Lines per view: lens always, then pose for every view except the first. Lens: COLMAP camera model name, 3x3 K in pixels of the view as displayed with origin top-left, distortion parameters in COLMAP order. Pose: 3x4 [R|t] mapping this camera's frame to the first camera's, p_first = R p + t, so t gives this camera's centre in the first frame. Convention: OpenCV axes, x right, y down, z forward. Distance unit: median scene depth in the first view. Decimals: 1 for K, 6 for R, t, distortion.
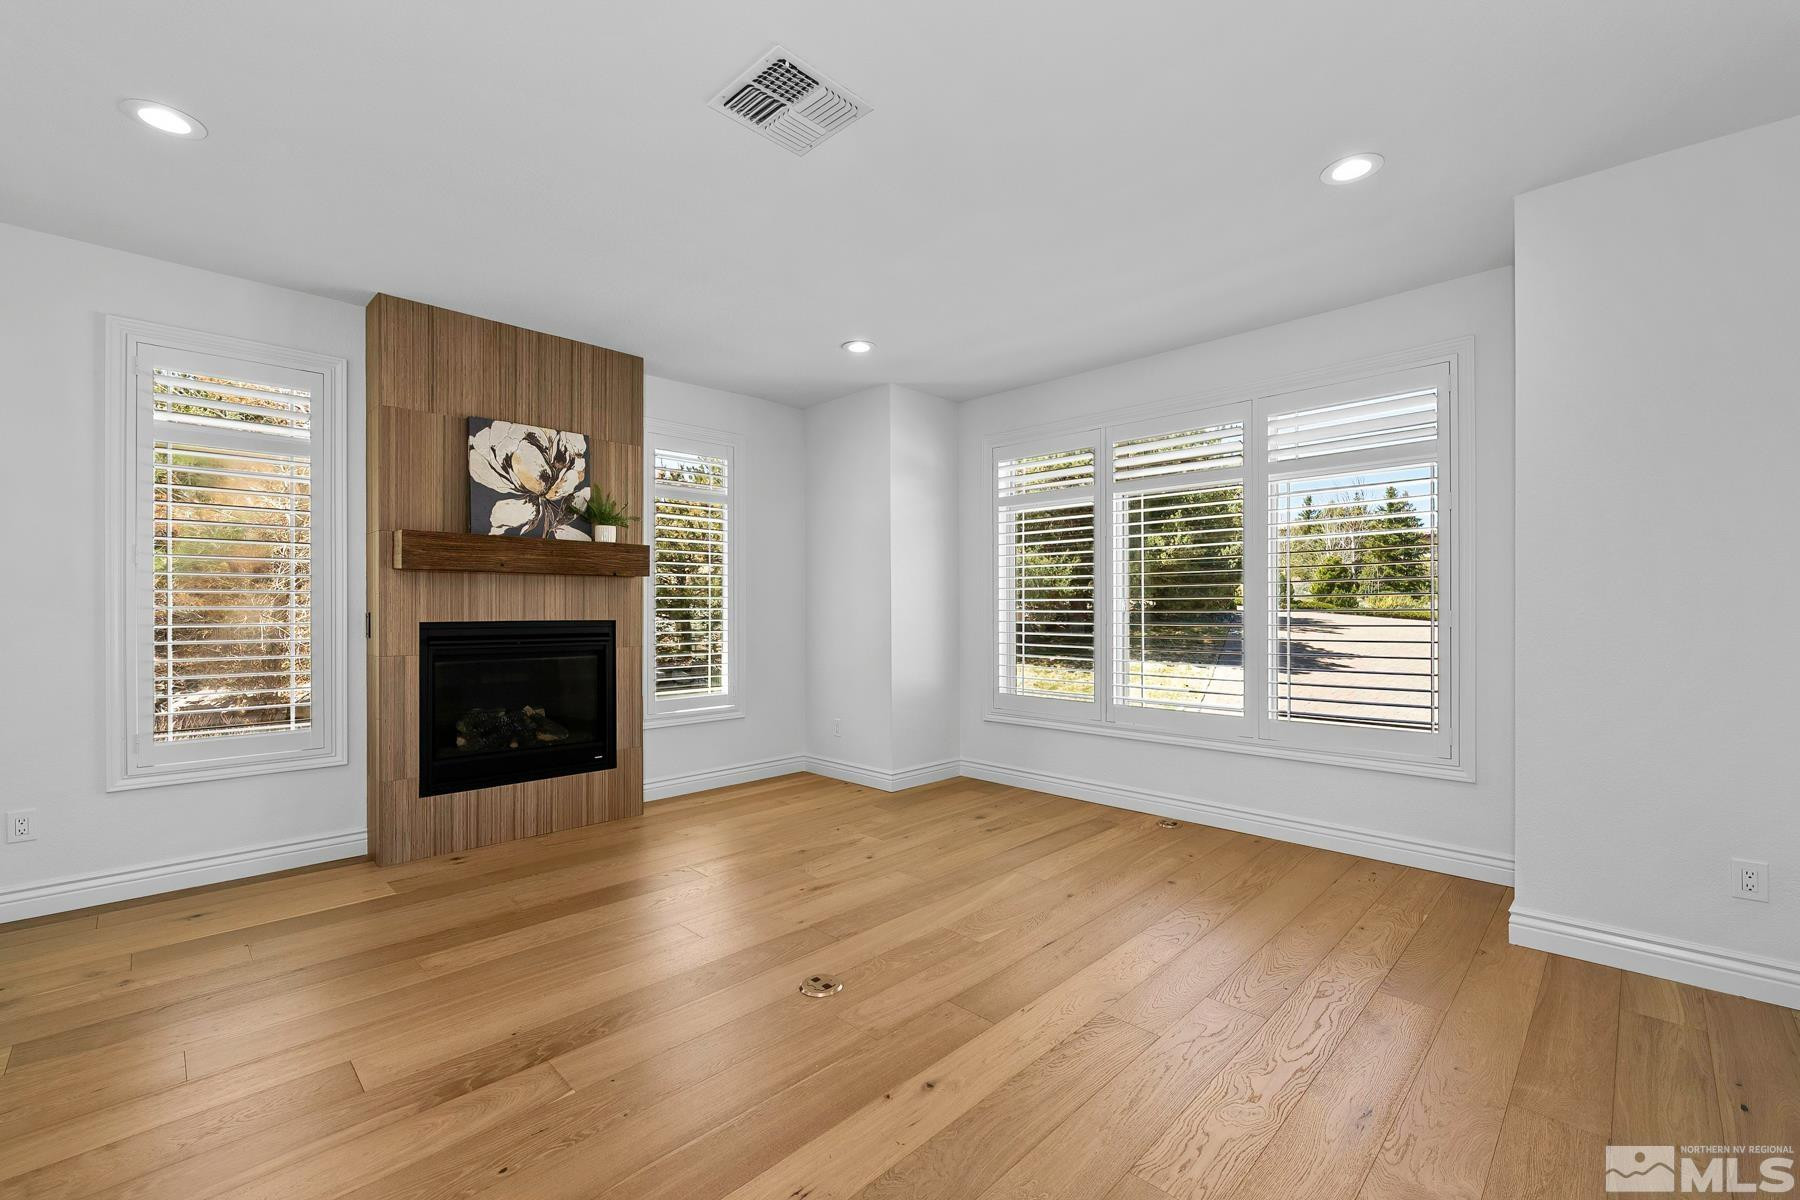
lens RADIAL K [[749.8, 0, 899.3], [0, 749.8, 608.1], [0, 0, 1]] dist [0.000191, 0.000102]
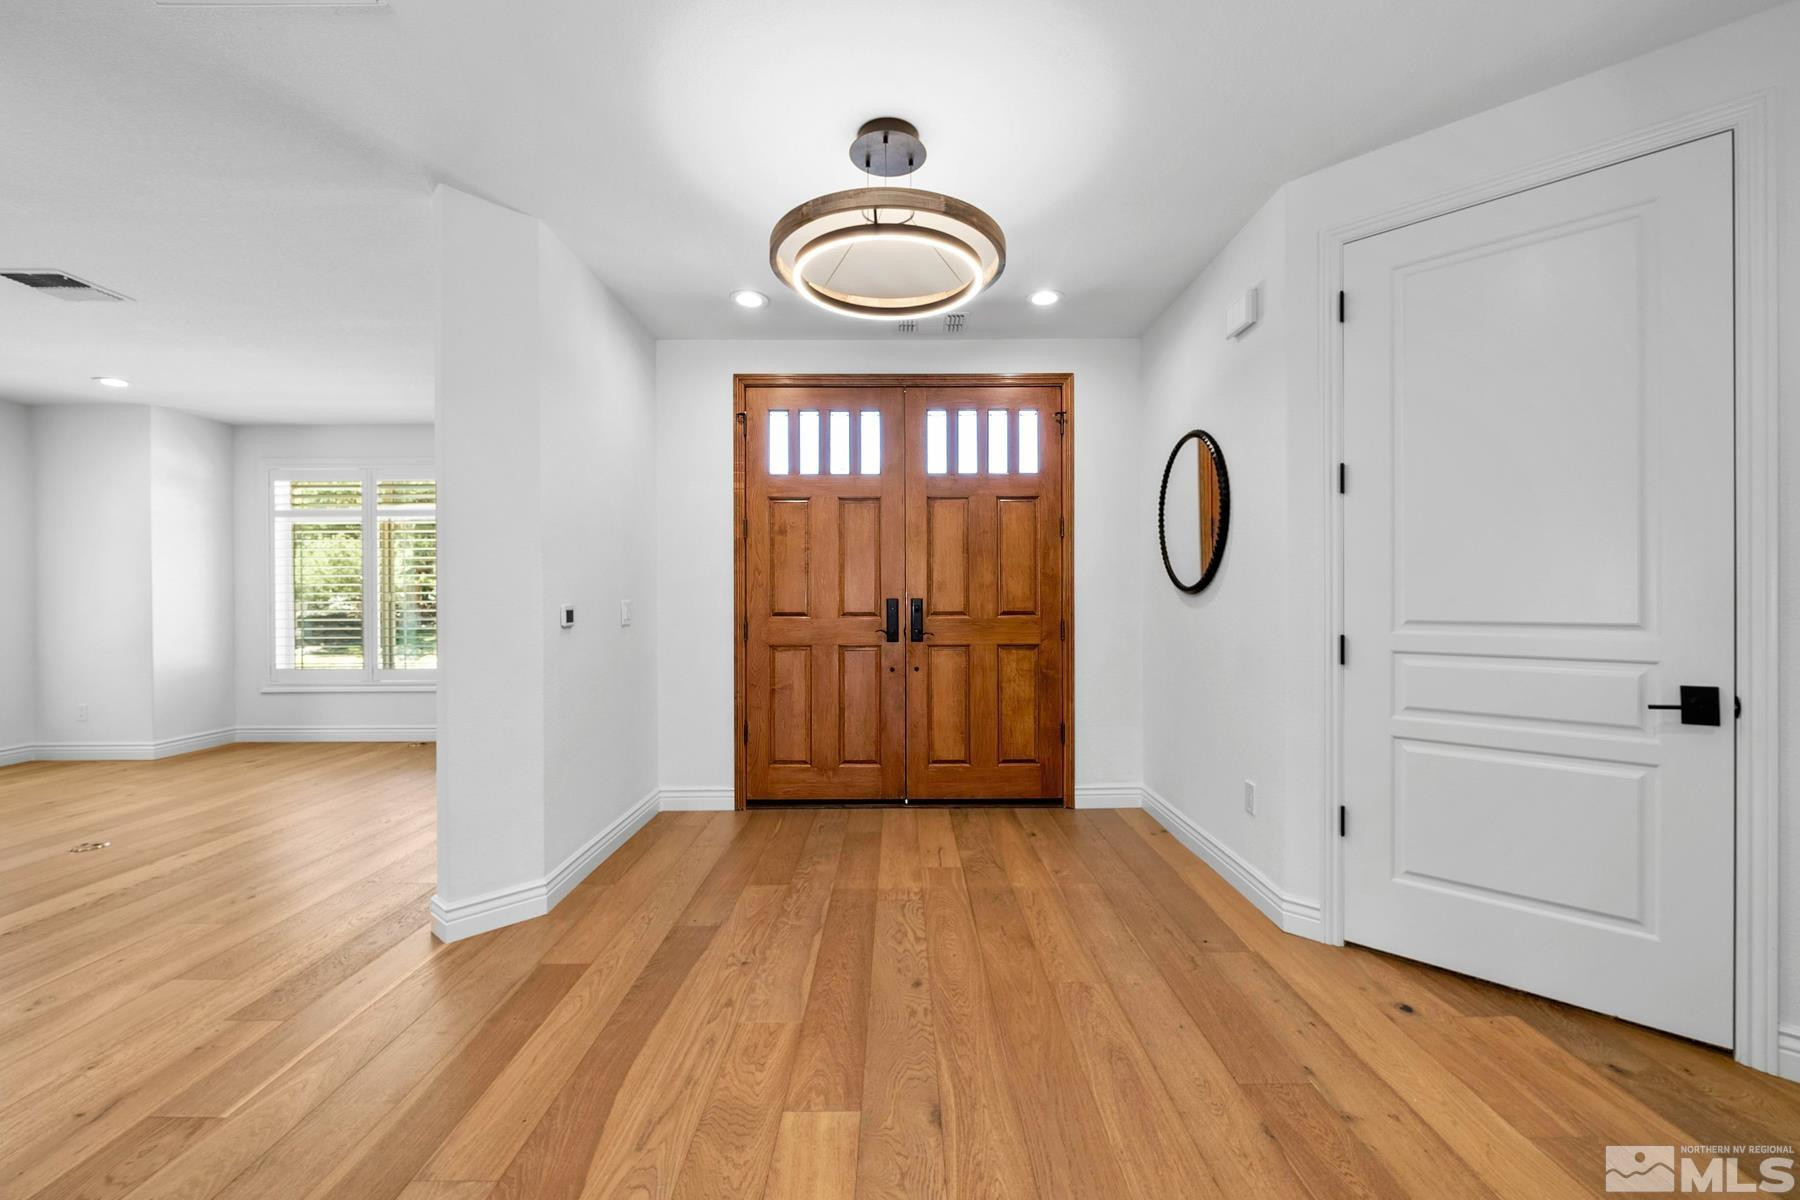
lens RADIAL K [[749.8, 0, 900.9], [0, 749.8, 607.4], [0, 0, 1]] dist [0.000191, 0.000102]
pose [[0.716083, -0.001932, 0.698012, 0.007806], [-0.003831, 0.999970, 0.006698, 0.000210], [-0.698004, -0.007471, 0.716054, -0.615165]]
